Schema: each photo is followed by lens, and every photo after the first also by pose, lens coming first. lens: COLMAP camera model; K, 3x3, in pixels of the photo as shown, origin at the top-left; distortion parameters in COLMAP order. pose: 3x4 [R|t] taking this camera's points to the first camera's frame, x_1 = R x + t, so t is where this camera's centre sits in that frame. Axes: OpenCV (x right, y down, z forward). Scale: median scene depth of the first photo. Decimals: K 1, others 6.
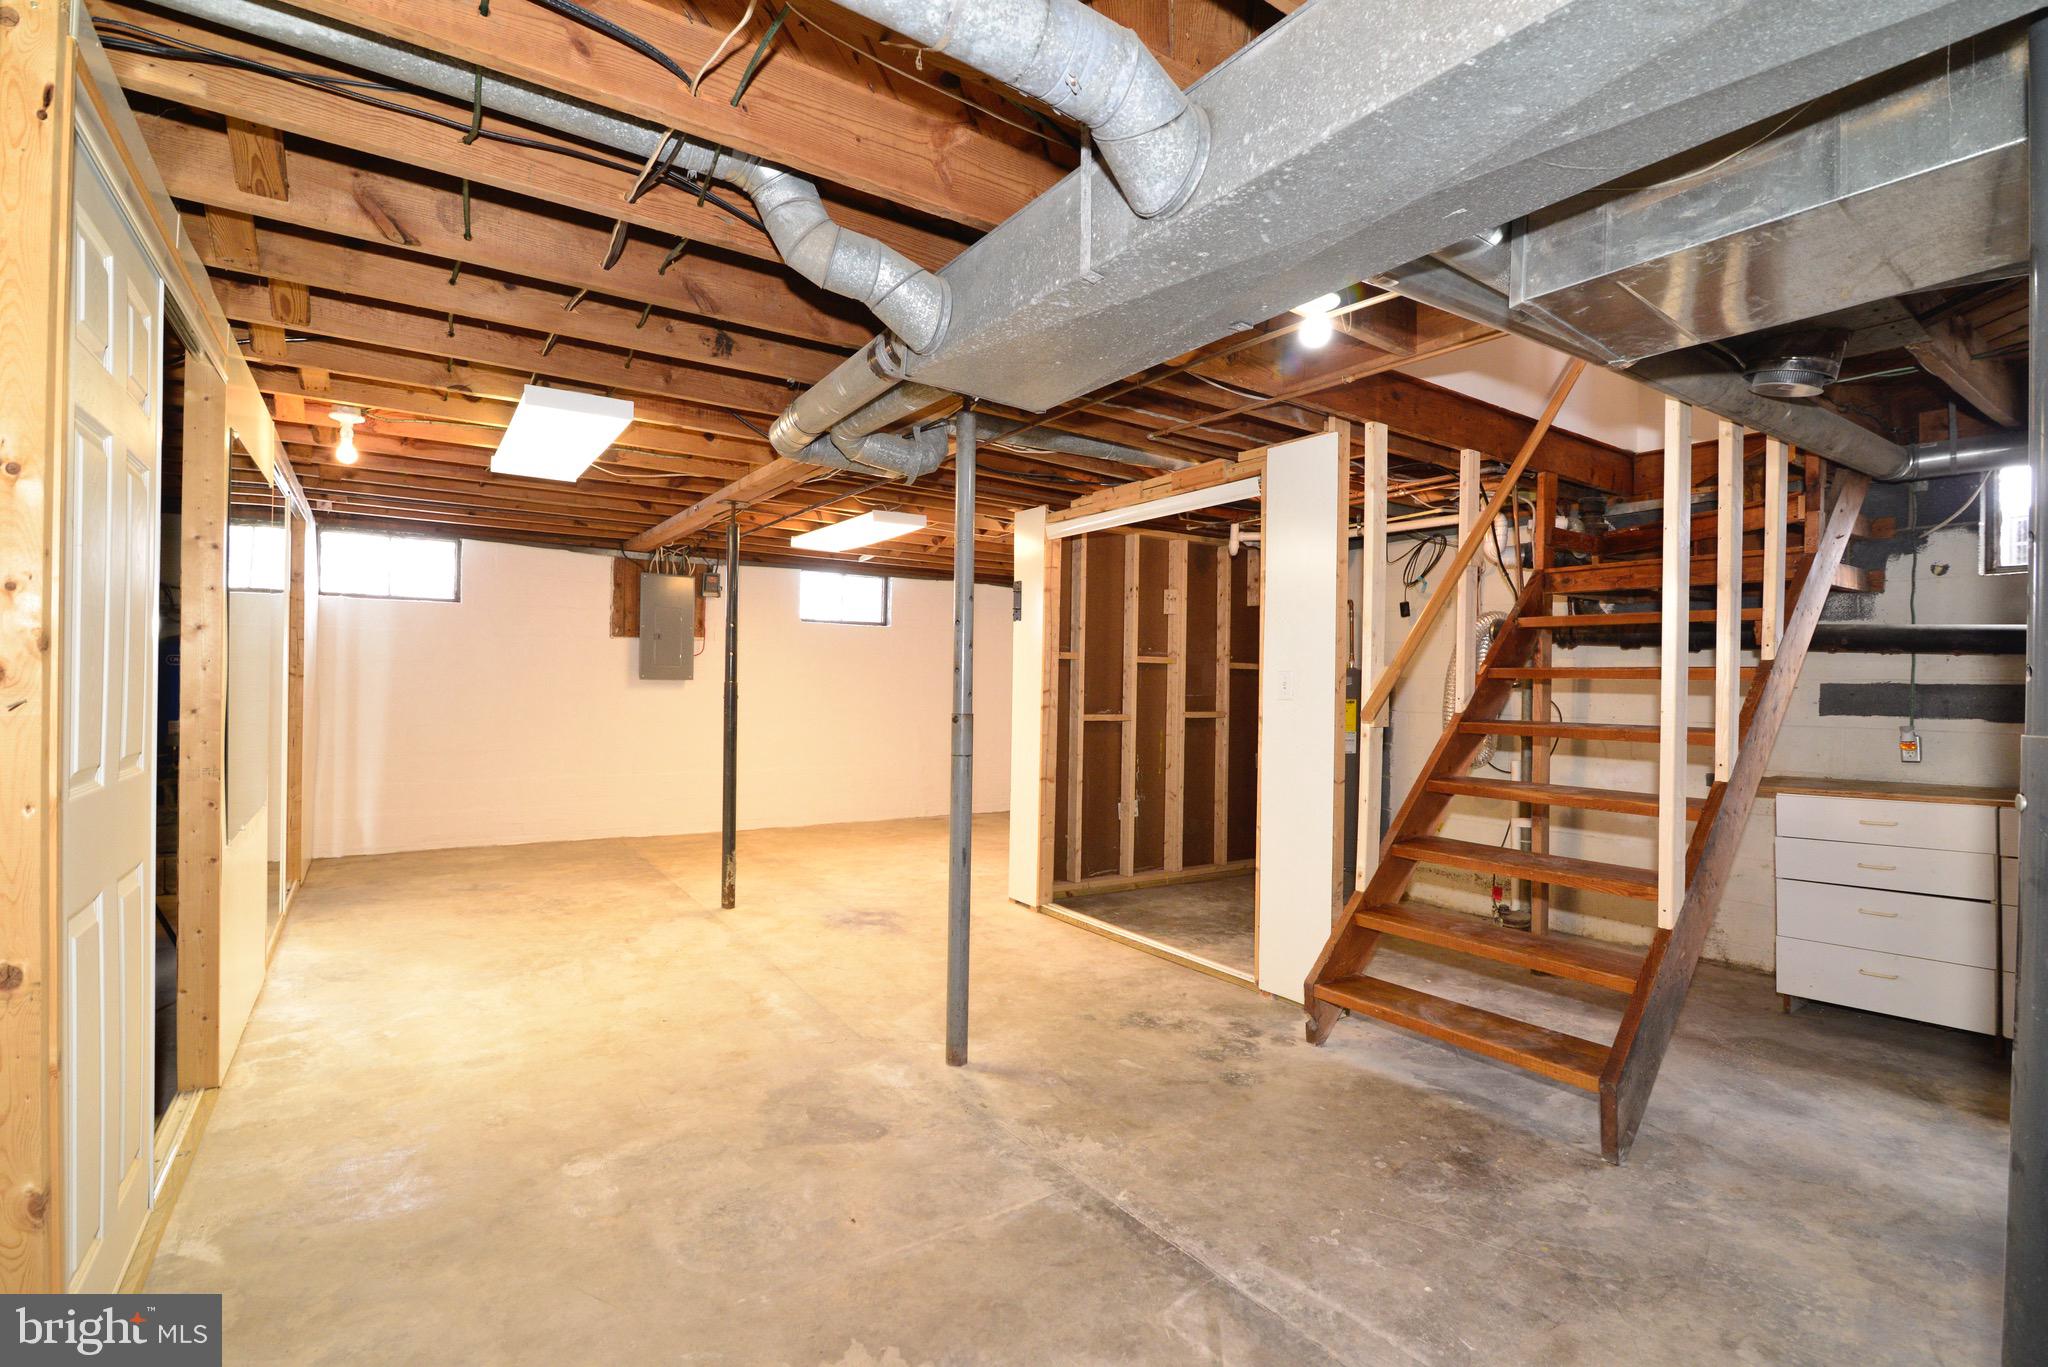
lens RADIAL K [[931.1, 0, 1016.8], [0, 931.1, 688.6], [0, 0, 1]] dist [-0.020309, 0.001603]
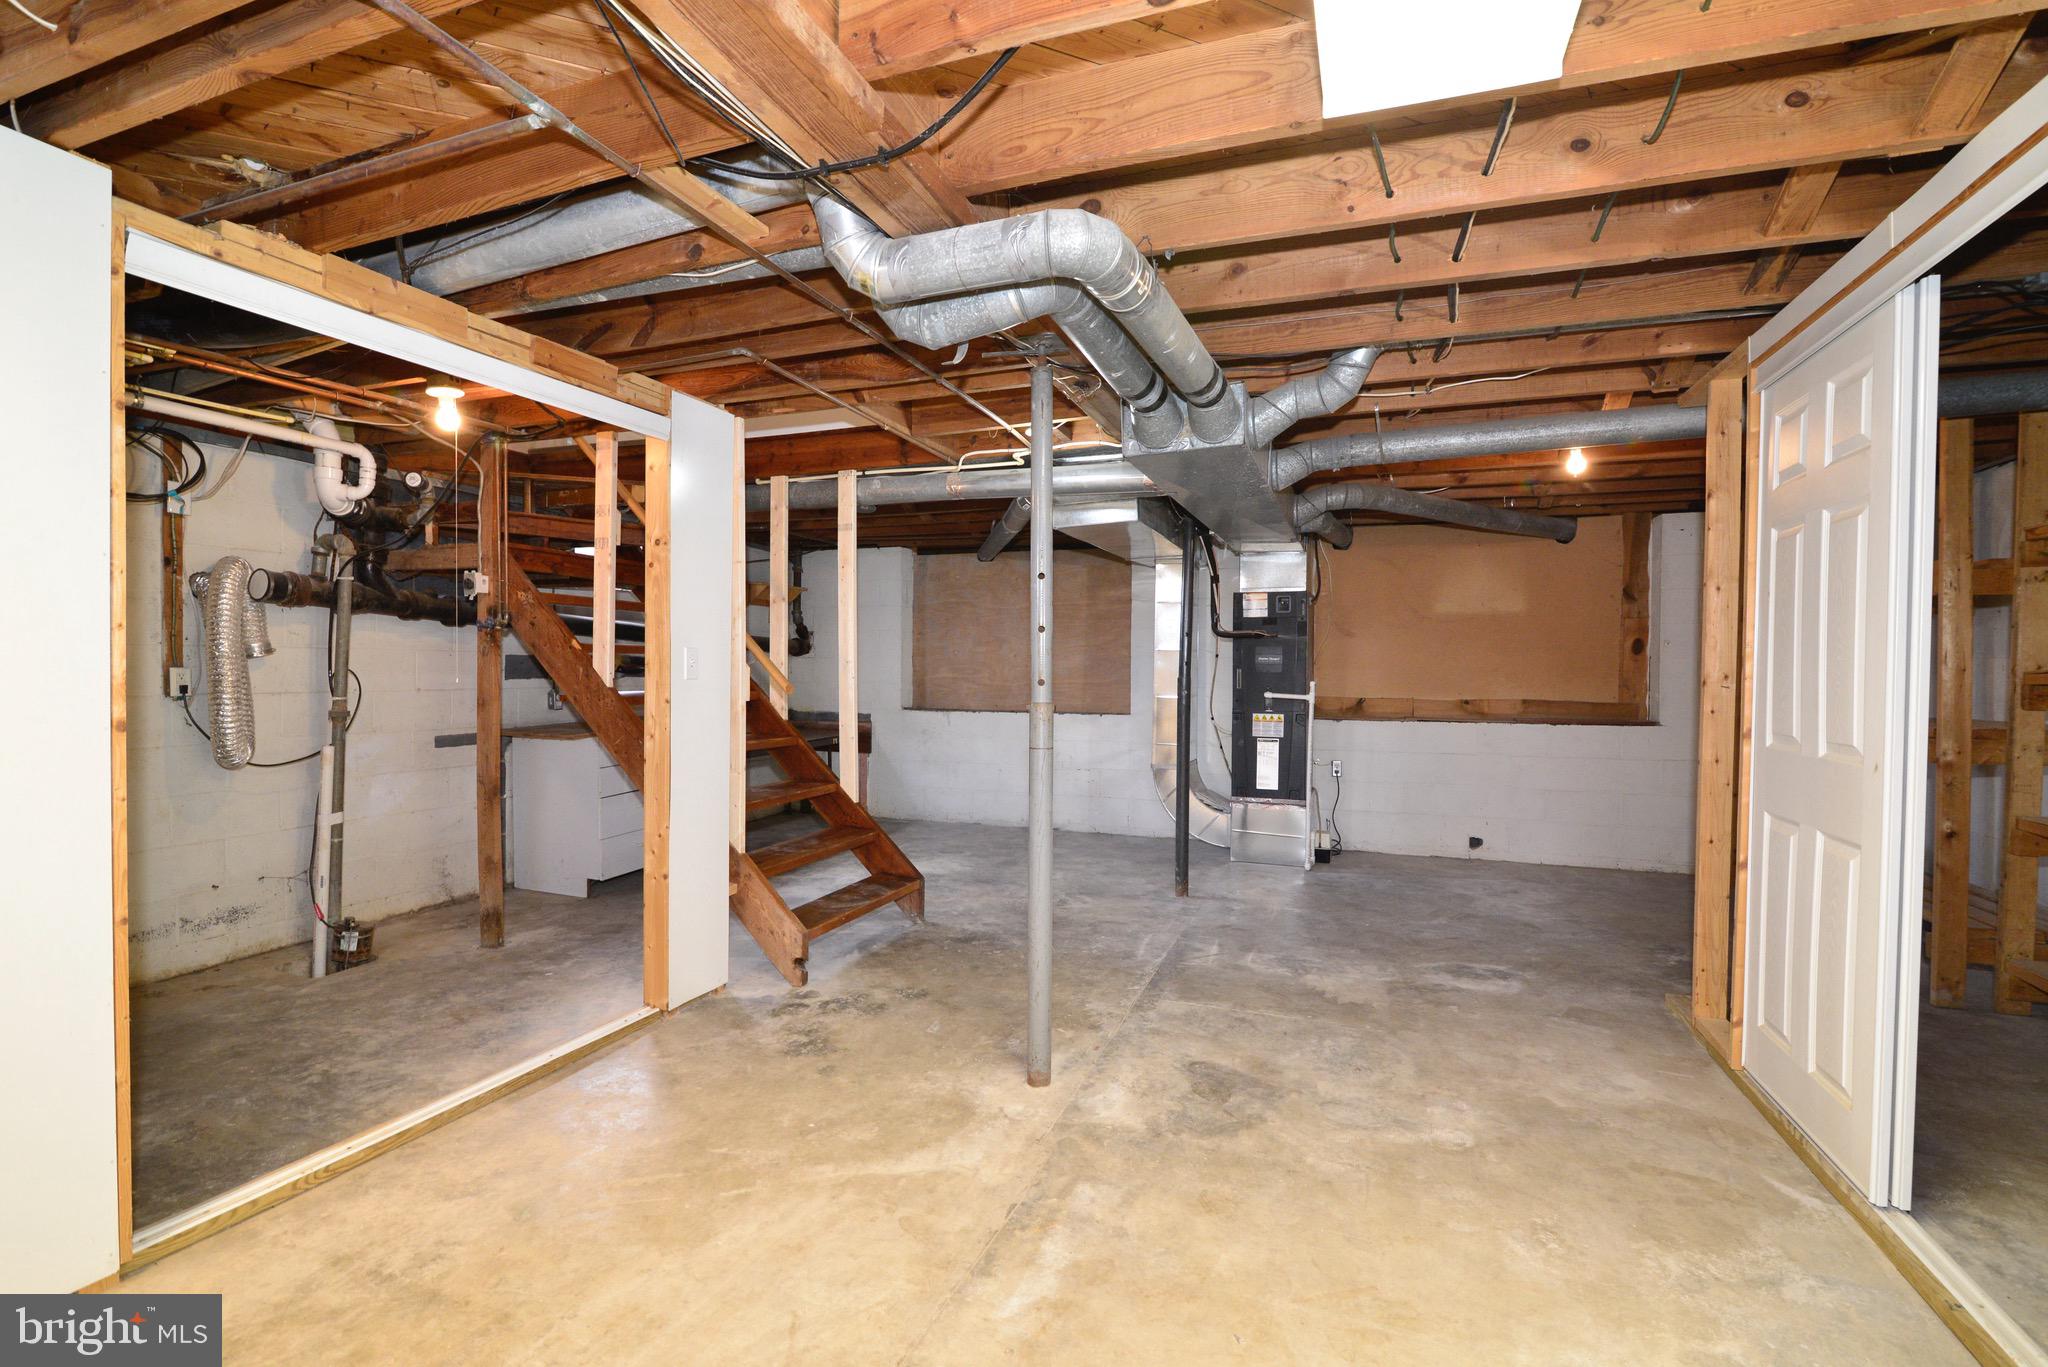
lens RADIAL K [[931.1, 0, 1016.8], [0, 931.1, 688.6], [0, 0, 1]] dist [-0.020309, 0.001603]
pose [[-0.575794, -0.037182, 0.816749, -0.814466], [-0.013260, 0.999259, 0.036143, -0.020734], [-0.817487, 0.009981, -0.575860, 1.594889]]
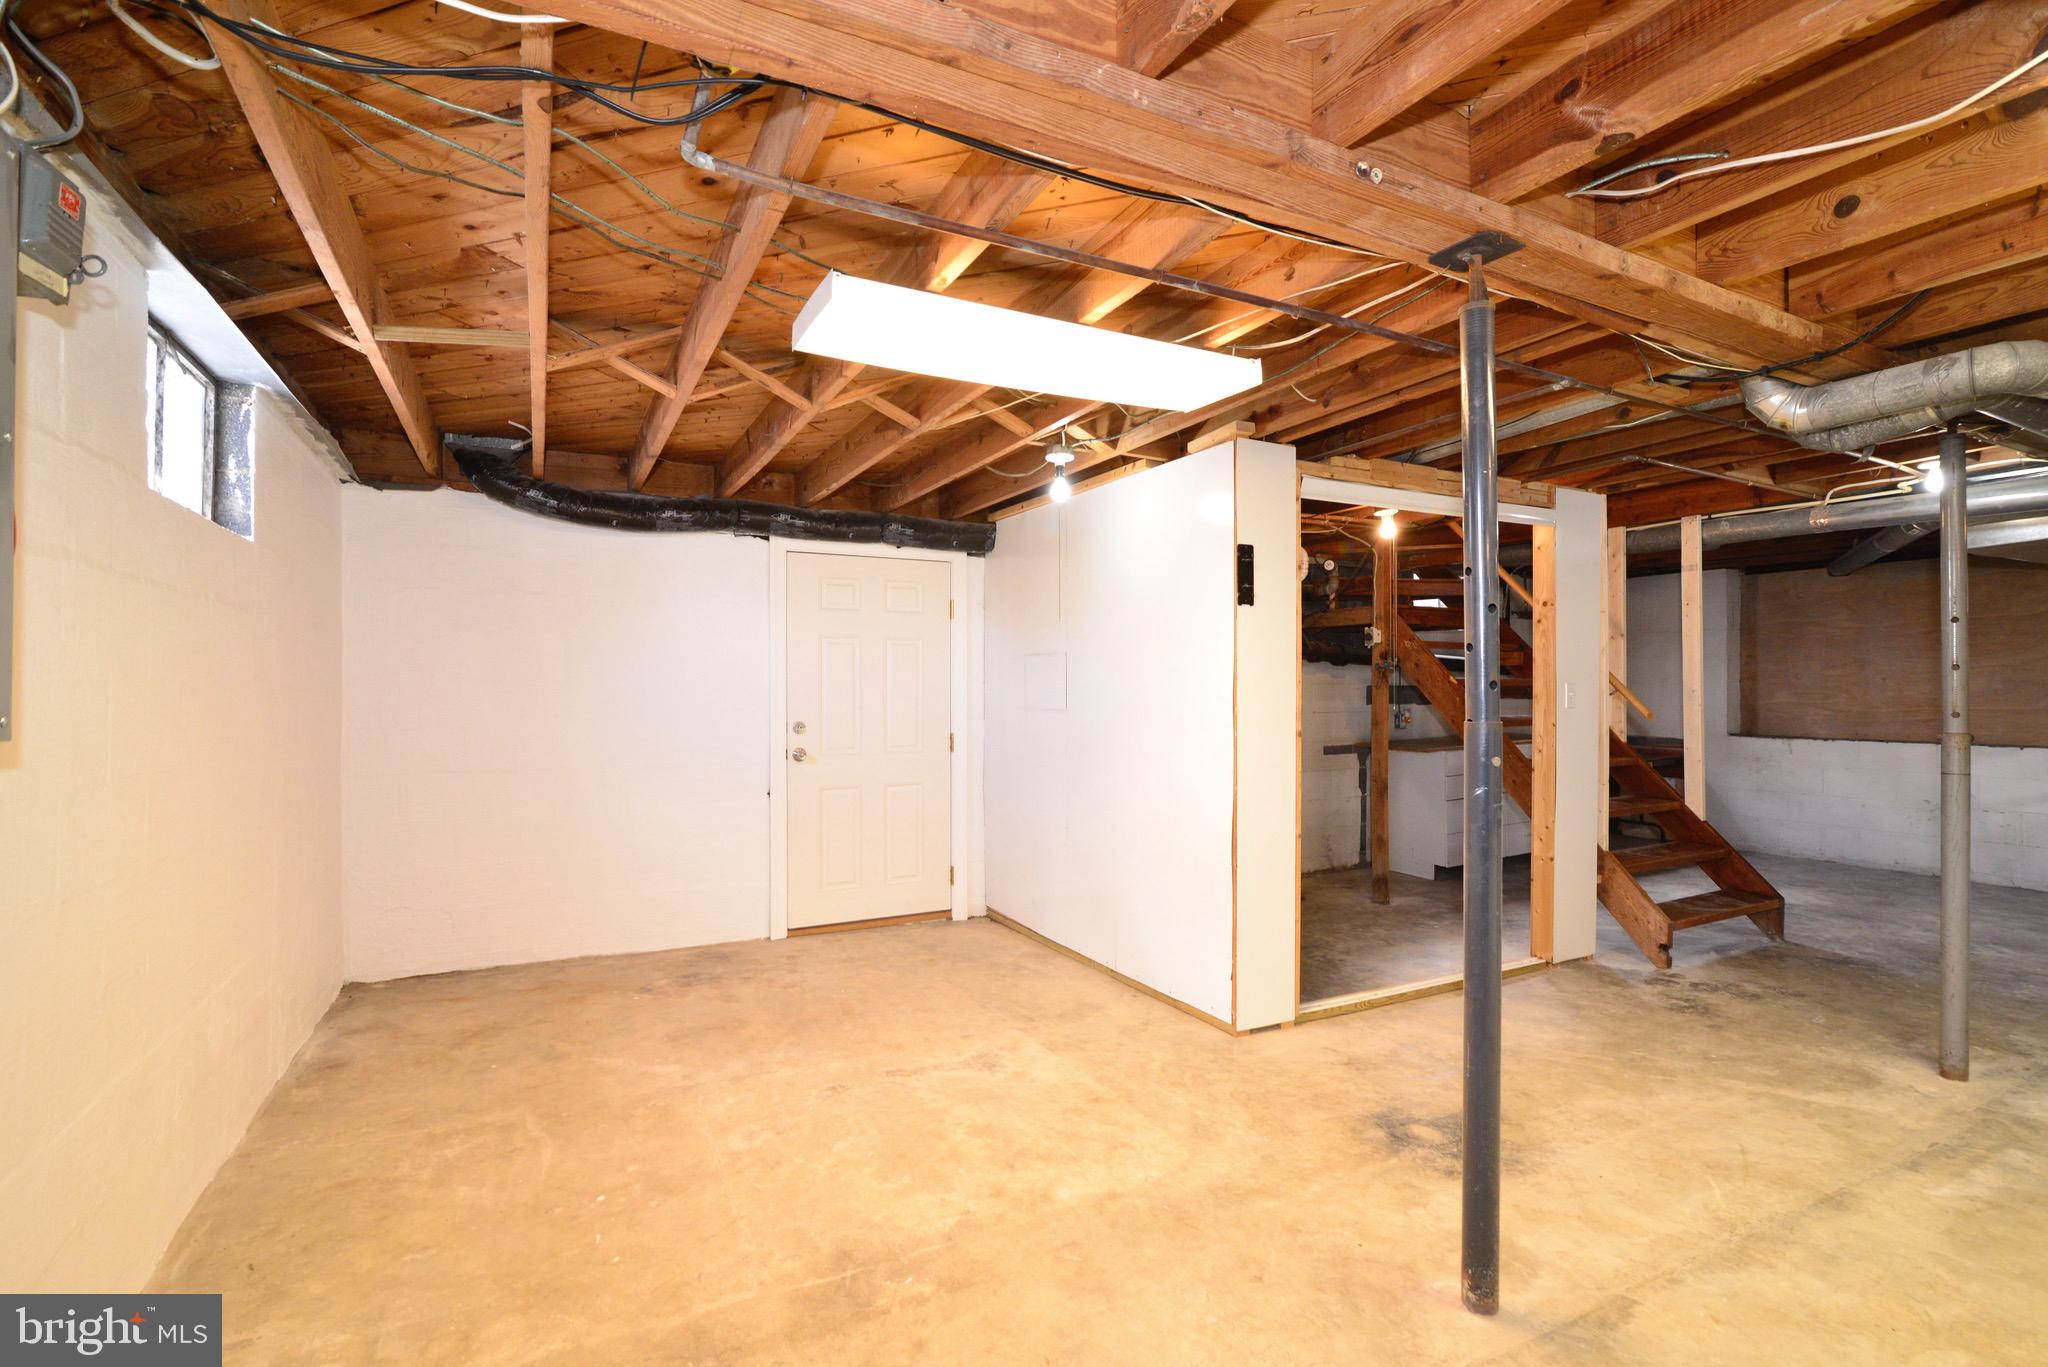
lens RADIAL K [[931.1, 0, 1016.8], [0, 931.1, 688.6], [0, 0, 1]] dist [-0.020309, 0.001603]
pose [[0.124700, -0.018739, 0.992018, -1.209361], [0.008039, 0.999808, 0.017876, -0.049658], [-0.992162, 0.005746, 0.124827, 1.952072]]
